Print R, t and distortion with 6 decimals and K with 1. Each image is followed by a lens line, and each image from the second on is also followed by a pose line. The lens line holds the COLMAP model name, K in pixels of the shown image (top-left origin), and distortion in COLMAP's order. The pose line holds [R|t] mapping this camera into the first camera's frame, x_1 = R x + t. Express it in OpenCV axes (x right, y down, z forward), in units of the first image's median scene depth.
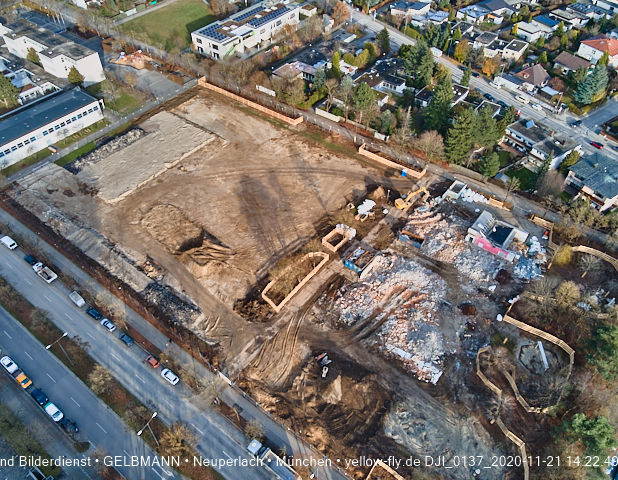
lens RADIAL K [[478.0, 0, 298.9], [0, 478.0, 239.3], [0, 0, 1]] dist [0.059669, -0.062744]
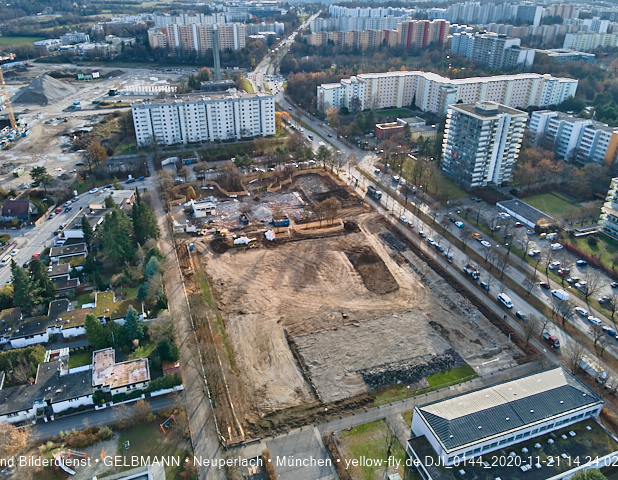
lens RADIAL K [[478.0, 0, 298.9], [0, 478.0, 239.3], [0, 0, 1]] dist [0.059669, -0.062744]
pose [[-0.839345, -0.257376, 0.478808, -0.650007], [0.394539, 0.317494, 0.862286, -1.185103], [-0.373950, 0.912664, -0.164942, 1.154052]]
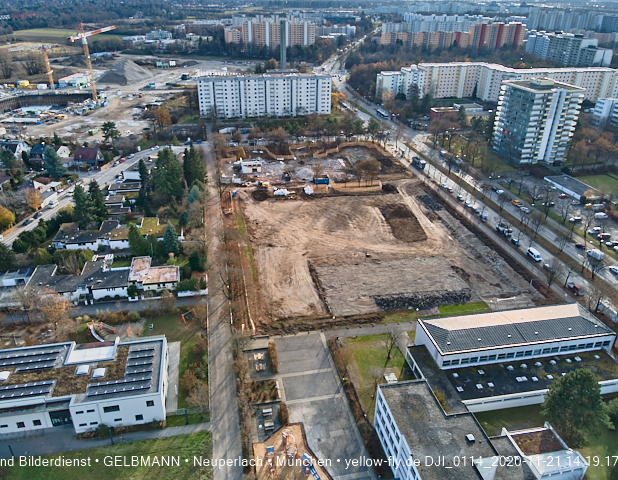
lens RADIAL K [[478.0, 0, 298.9], [0, 478.0, 239.3], [0, 0, 1]] dist [0.059669, -0.062744]
pose [[-0.749135, -0.304083, 0.588498, -0.788441], [0.474913, 0.372794, 0.797172, -1.138546], [-0.461795, 0.876675, -0.134860, 1.287109]]
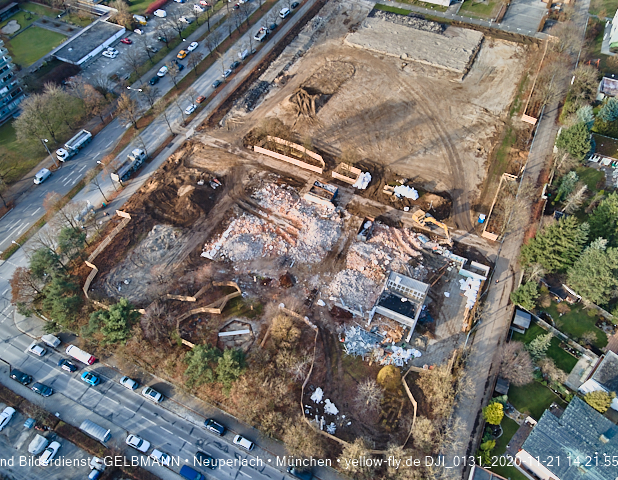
lens RADIAL K [[478.0, 0, 298.9], [0, 478.0, 239.3], [0, 0, 1]] dist [0.059669, -0.062744]
pose [[0.202256, 0.779260, -0.593166, 0.706701], [-0.699578, 0.538820, 0.469324, -0.303212], [0.685335, 0.320042, 0.654133, 0.289958]]
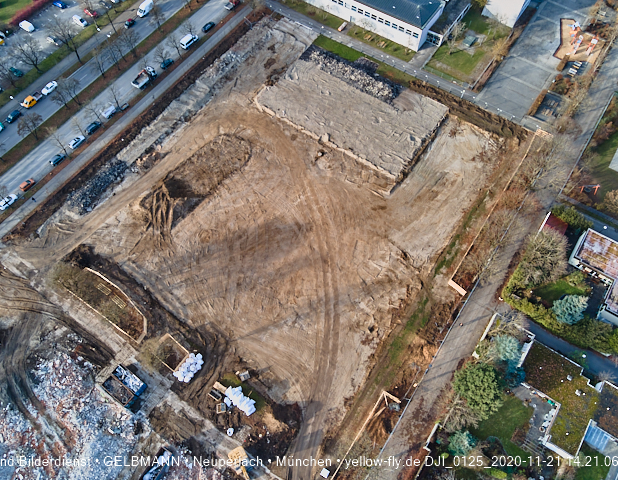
lens RADIAL K [[478.0, 0, 298.9], [0, 478.0, 239.3], [0, 0, 1]] dist [0.059669, -0.062744]
pose [[0.054247, 0.886857, -0.458848, 0.249692], [-0.709163, 0.357719, 0.607556, -0.591907], [0.702954, 0.292440, 0.648332, 0.568364]]
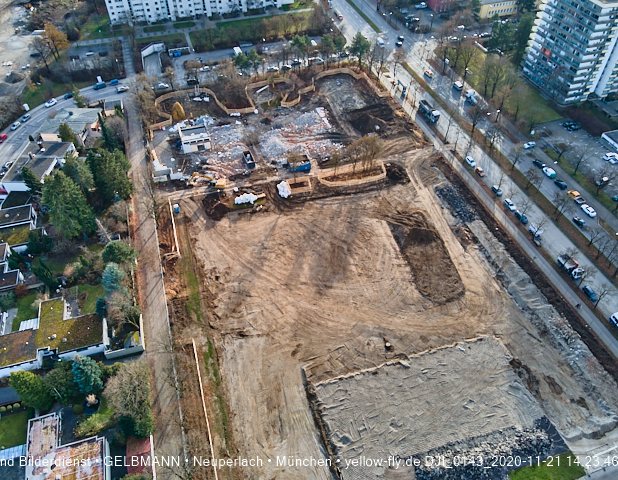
lens RADIAL K [[478.0, 0, 298.9], [0, 478.0, 239.3], [0, 0, 1]] dist [0.059669, -0.062744]
pose [[-0.816831, -0.406618, 0.409206, -0.393577], [0.426068, 0.052984, 0.903138, -0.918636], [-0.388913, 0.912061, 0.129968, 0.897669]]
